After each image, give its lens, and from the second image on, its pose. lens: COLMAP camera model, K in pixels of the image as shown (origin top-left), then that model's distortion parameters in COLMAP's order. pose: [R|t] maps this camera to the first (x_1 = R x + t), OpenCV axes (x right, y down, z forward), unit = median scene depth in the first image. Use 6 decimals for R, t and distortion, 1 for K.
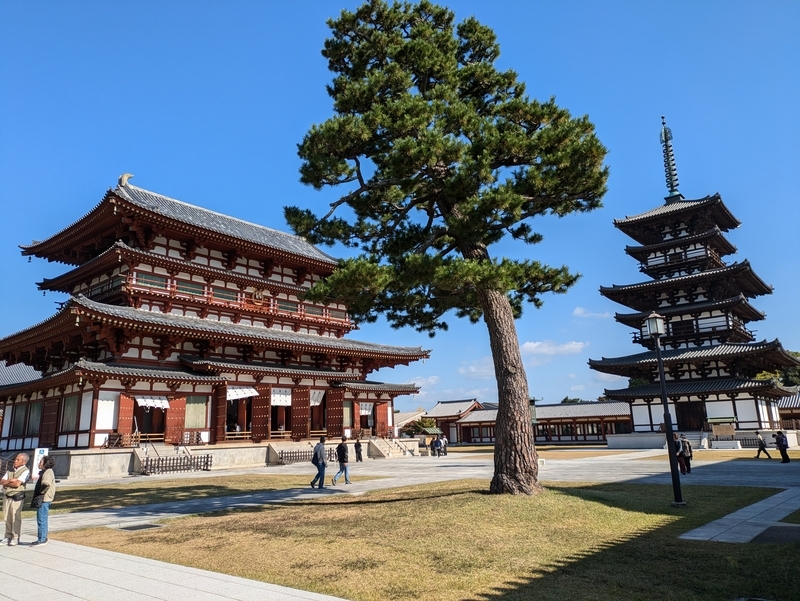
lens RADIAL K [[588.0, 0, 395.6], [0, 588.0, 304.9], [0, 0, 1]] dist [0.051200, -0.040257]
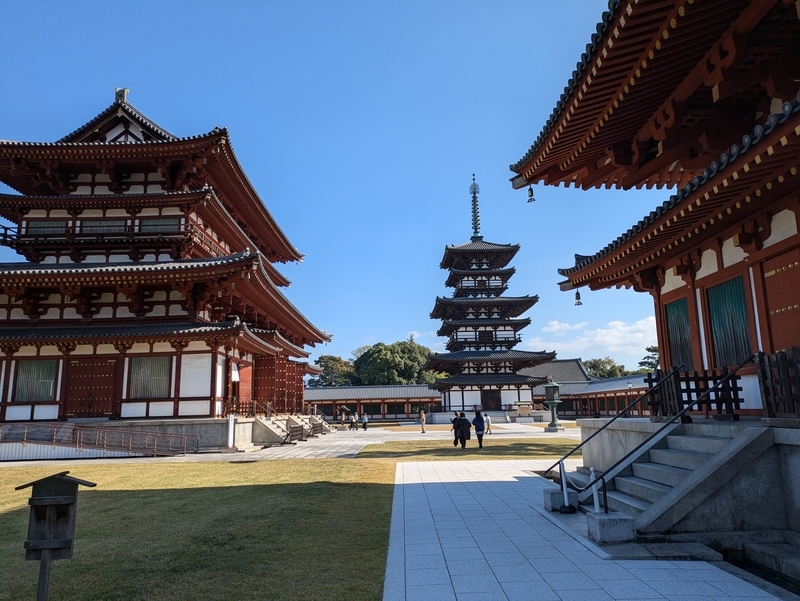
lens RADIAL K [[588.0, 0, 398.4], [0, 588.0, 304.9], [0, 0, 1]] dist [0.051200, -0.040257]
pose [[0.764635, 0.128112, 0.631601, -0.534981], [-0.143863, 0.989243, -0.026490, 0.033082], [-0.628201, -0.070609, 0.774841, 0.081236]]
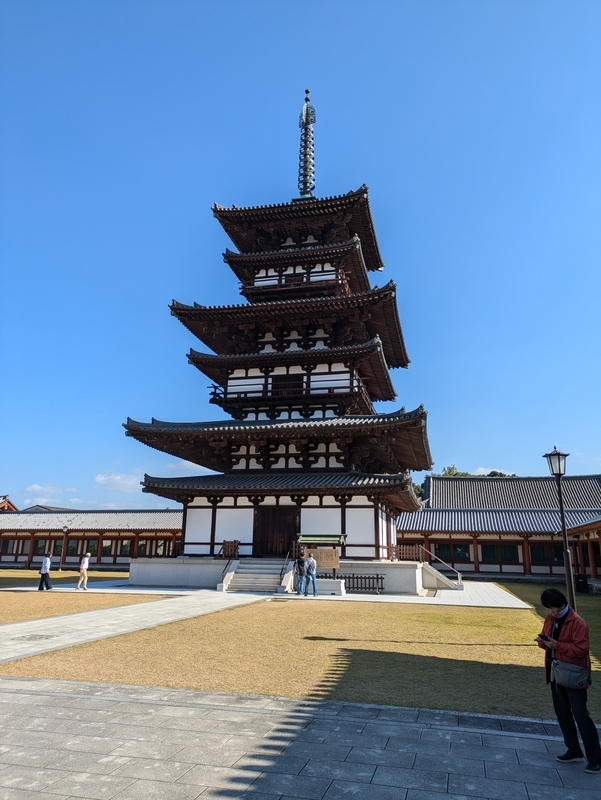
lens RADIAL K [[588.0, 0, 305.2], [0, 588.0, 389.9], [0, 0, 1]] dist [0.051200, -0.040257]
pose [[0.892546, 0.161085, 0.421205, 0.245824], [-0.139122, 0.986825, -0.082597, 0.090327], [-0.428961, 0.015122, 0.903197, 0.445328]]
